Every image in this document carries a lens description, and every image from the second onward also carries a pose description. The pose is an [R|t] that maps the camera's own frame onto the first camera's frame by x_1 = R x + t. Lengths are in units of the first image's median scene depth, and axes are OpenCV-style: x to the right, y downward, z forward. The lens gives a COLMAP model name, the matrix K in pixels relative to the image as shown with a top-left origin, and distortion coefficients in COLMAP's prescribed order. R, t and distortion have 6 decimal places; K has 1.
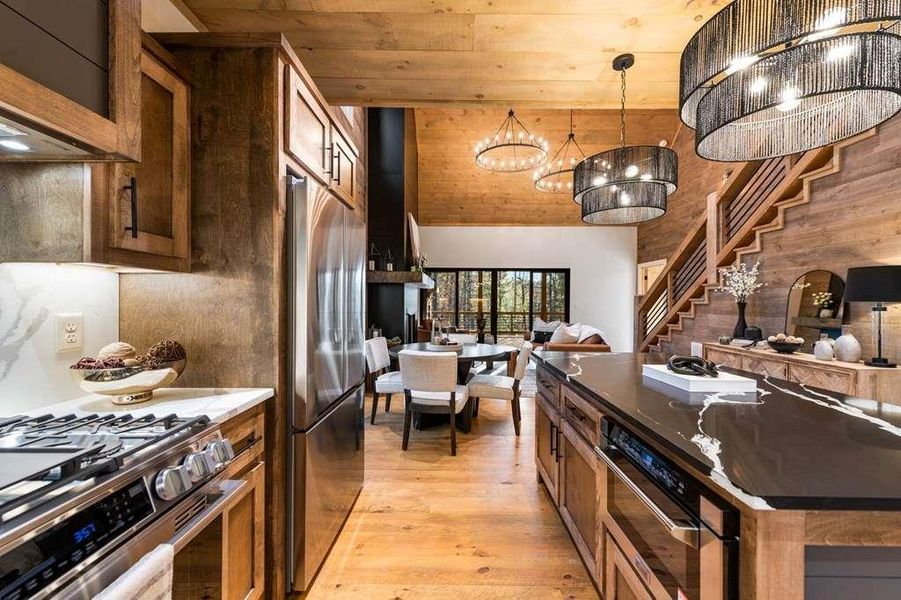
lens RADIAL K [[351.1, 0, 449.7], [0, 351.1, 301.7], [0, 0, 1]] dist [0.007527, -0.004323]
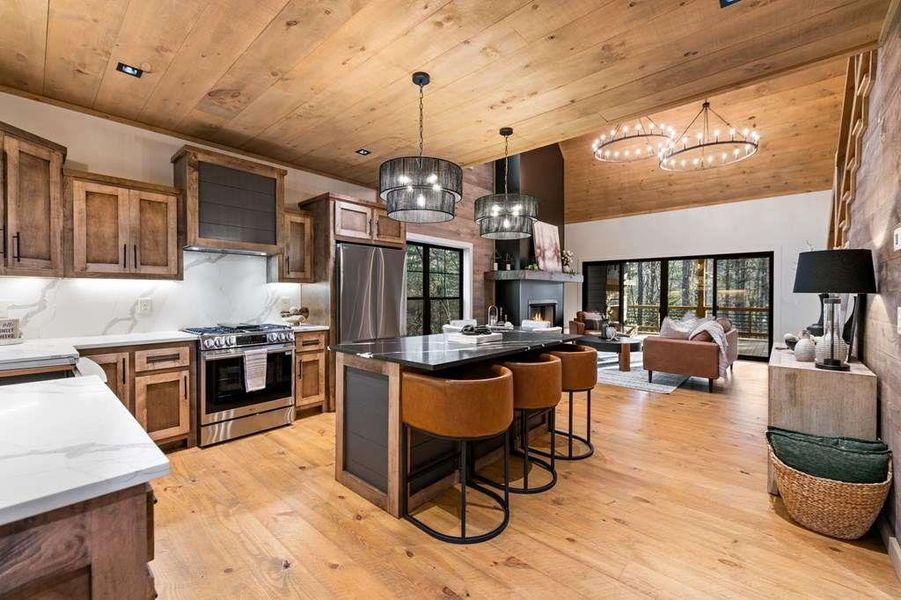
lens RADIAL K [[373.4, 0, 450.5], [0, 373.4, 300.0], [0, 0, 1]] dist [0.003270, 0.000082]
pose [[0.750031, 0.008729, -0.661345, 0.748534], [-0.000835, 0.999925, 0.012251, 0.004783], [0.661402, -0.008637, 0.749982, -0.186183]]
